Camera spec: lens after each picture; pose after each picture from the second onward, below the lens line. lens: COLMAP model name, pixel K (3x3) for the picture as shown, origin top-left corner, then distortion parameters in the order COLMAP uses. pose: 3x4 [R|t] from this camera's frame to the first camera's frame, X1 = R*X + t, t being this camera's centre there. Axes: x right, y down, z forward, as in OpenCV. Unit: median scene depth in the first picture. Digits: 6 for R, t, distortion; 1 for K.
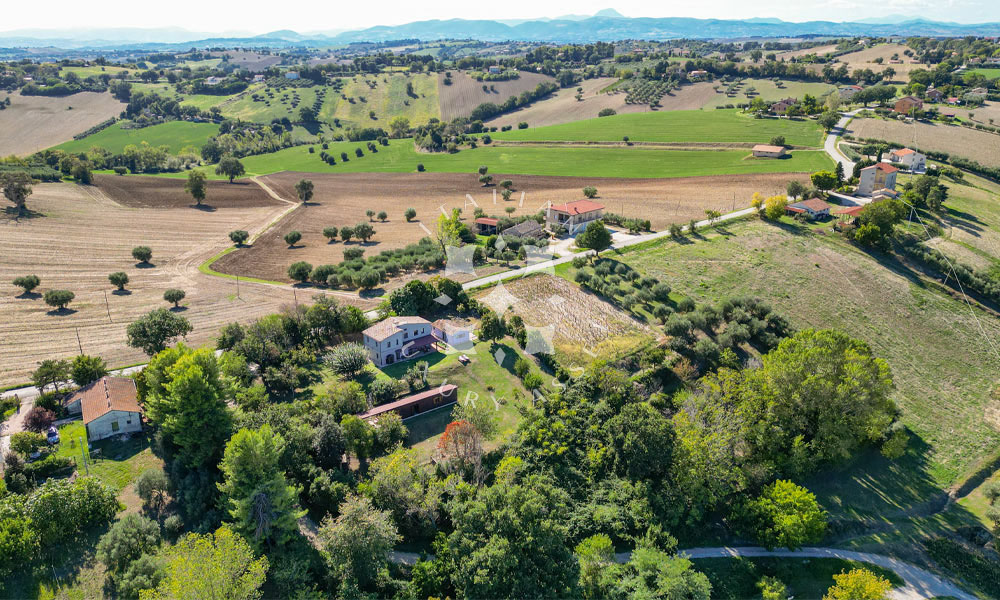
lens RADIAL K [[725.9, 0, 498.4], [0, 725.9, 317.7], [0, 0, 1]] dist [0.093038, -0.085284]
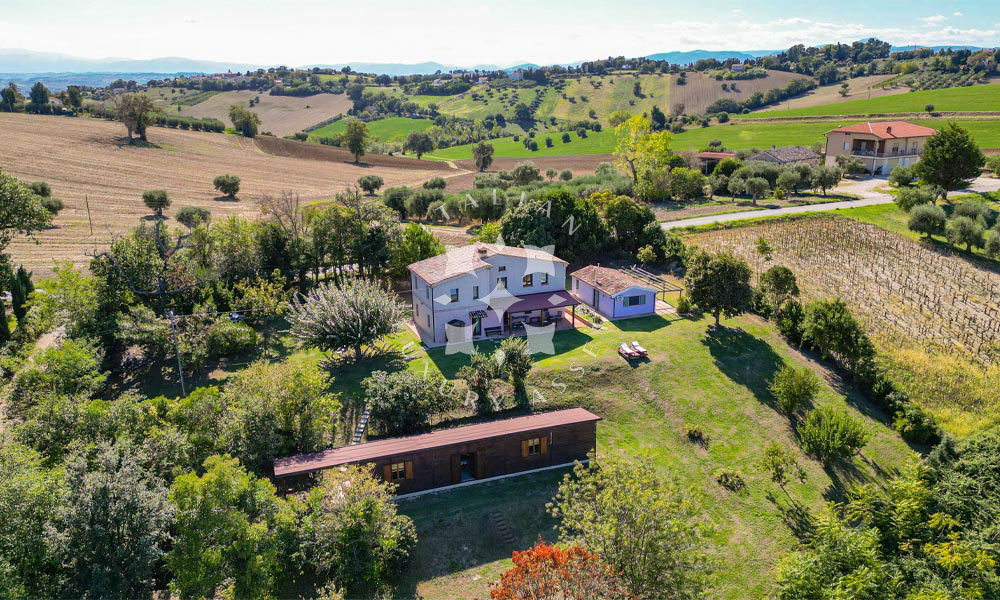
lens RADIAL K [[725.9, 0, 498.4], [0, 725.9, 317.7], [0, 0, 1]] dist [0.093038, -0.085284]
pose [[0.954462, 0.090711, -0.284208, -0.001173], [-0.101603, 0.994541, -0.023788, 0.009926], [0.280498, 0.051581, 0.958468, 0.106878]]
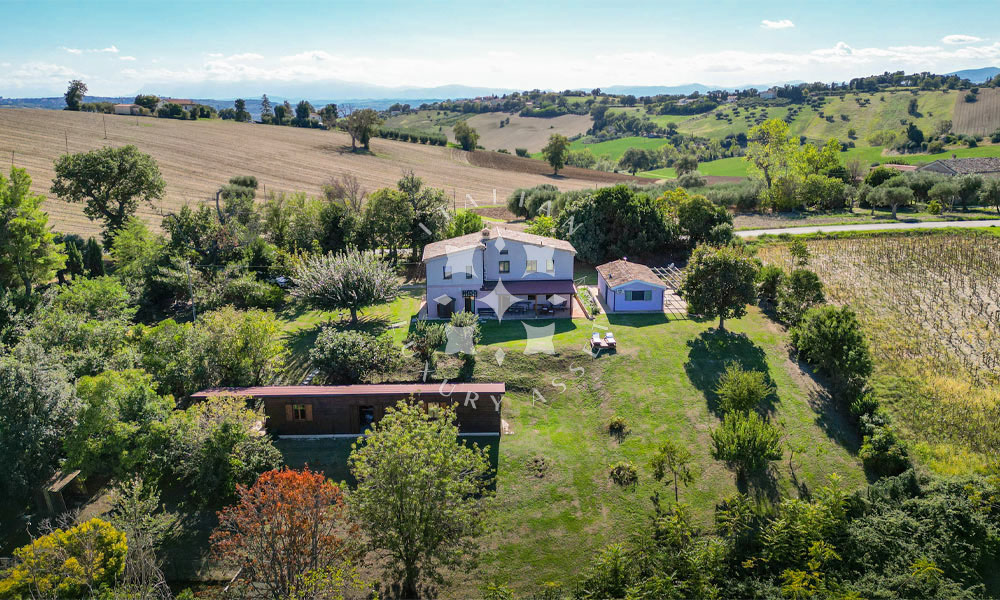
lens RADIAL K [[725.9, 0, 498.4], [0, 725.9, 317.7], [0, 0, 1]] dist [0.093038, -0.085284]
pose [[0.802486, 0.165649, -0.573216, 0.022189], [-0.203604, 0.979051, -0.002112, 0.010081], [0.560858, 0.118404, 0.819402, 0.116885]]
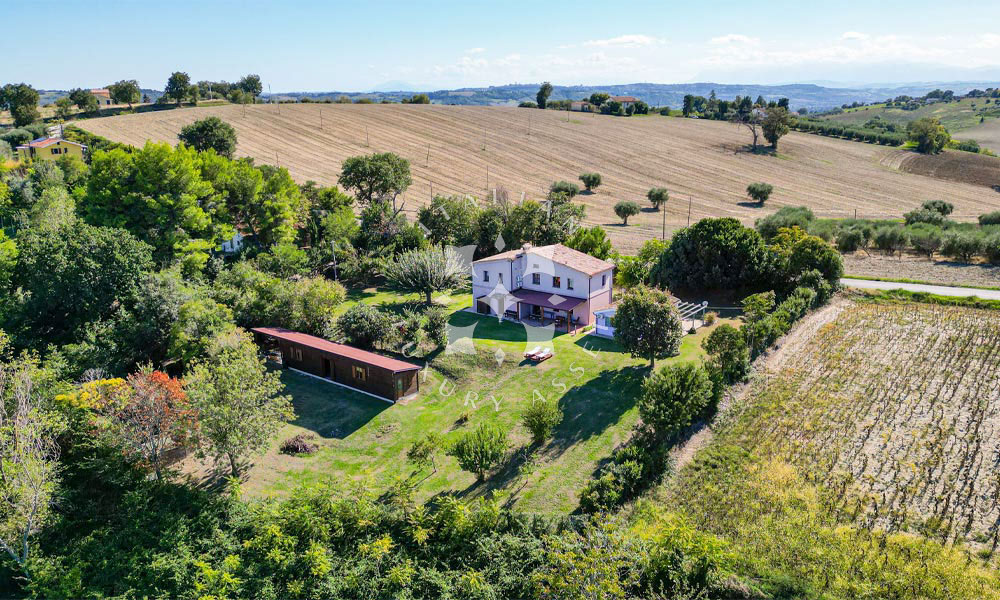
lens RADIAL K [[759.8, 0, 529.0], [0, 759.8, 300.4], [0, 0, 1]] dist [0.062194, -0.094313]
pose [[0.284513, 0.256893, -0.923612, 0.063764], [-0.329614, 0.930905, 0.157386, -0.007493], [0.900226, 0.259657, 0.349530, 0.147897]]
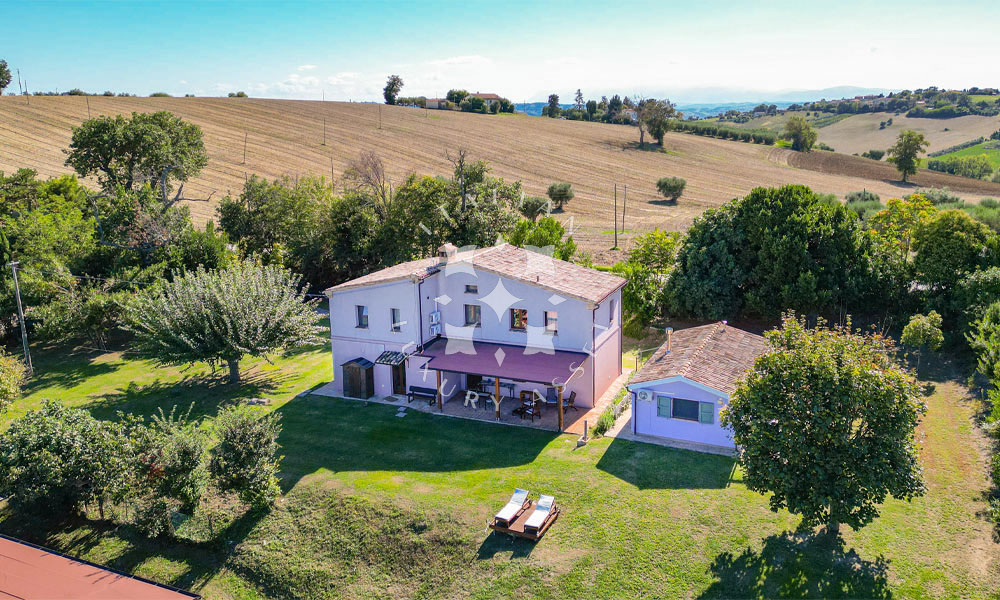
lens RADIAL K [[772.7, 0, 564.8], [0, 772.7, 262.8], [0, 0, 1]] dist [0.070012, -0.075782]
pose [[0.510859, 0.168075, -0.843074, 0.017517], [-0.295925, 0.955147, 0.011102, -0.000635], [0.807125, 0.243815, 0.537683, 0.159901]]
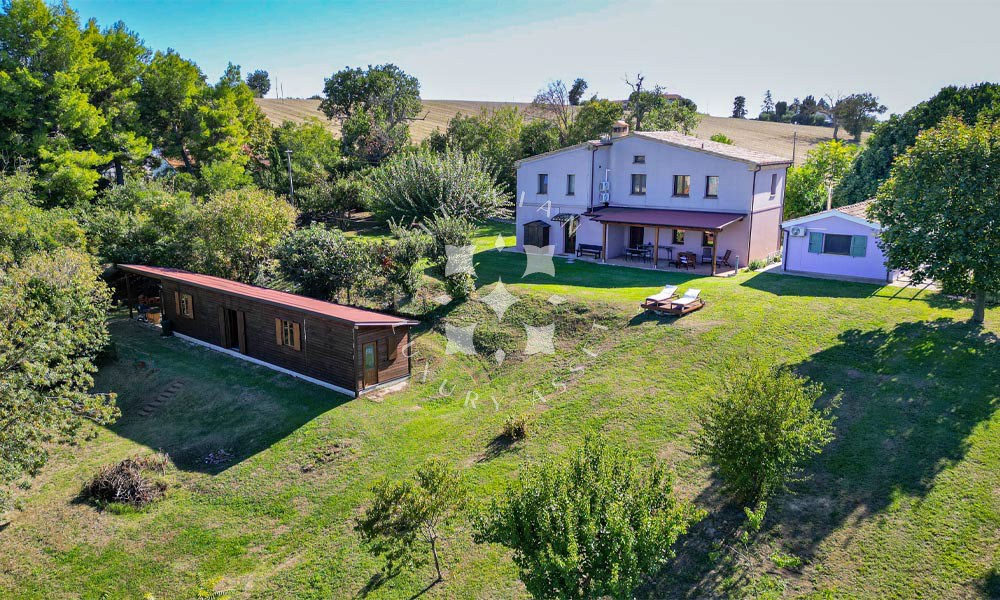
lens RADIAL K [[752.7, 0, 477.2], [0, 752.7, 311.4], [0, 0, 1]] dist [0.076883, -0.108586]
pose [[0.196774, 0.228314, -0.953495, 0.024307], [-0.334041, 0.929937, 0.153736, 0.008088], [0.921790, 0.288255, 0.259254, 0.160410]]
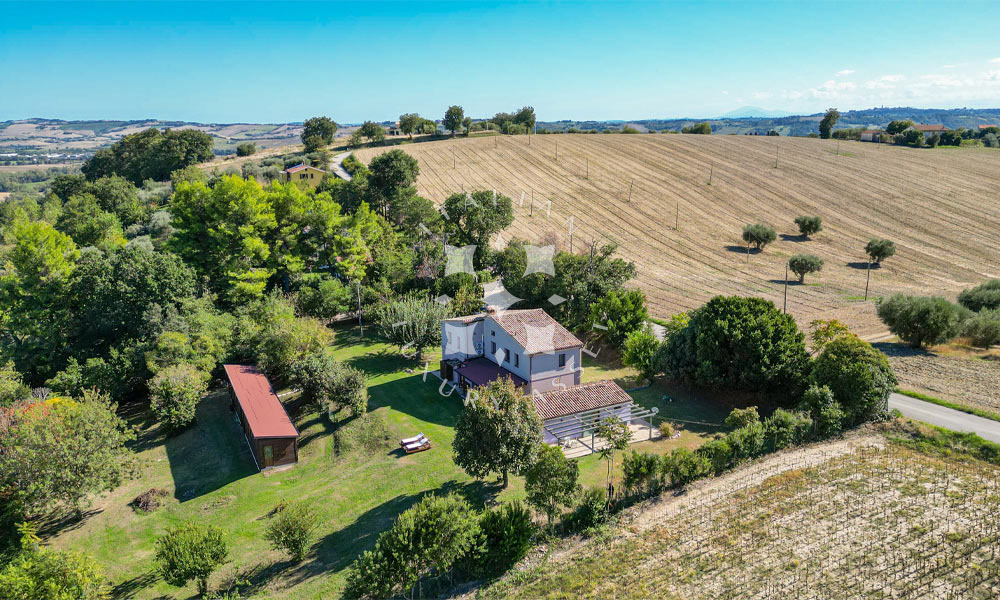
lens RADIAL K [[759.8, 0, 529.0], [0, 759.8, 300.4], [0, 0, 1]] dist [0.062194, -0.094313]
pose [[-0.154216, 0.232959, -0.960181, 0.051527], [-0.332655, 0.902829, 0.272472, -0.022986], [0.930354, 0.361428, -0.061735, 0.187281]]
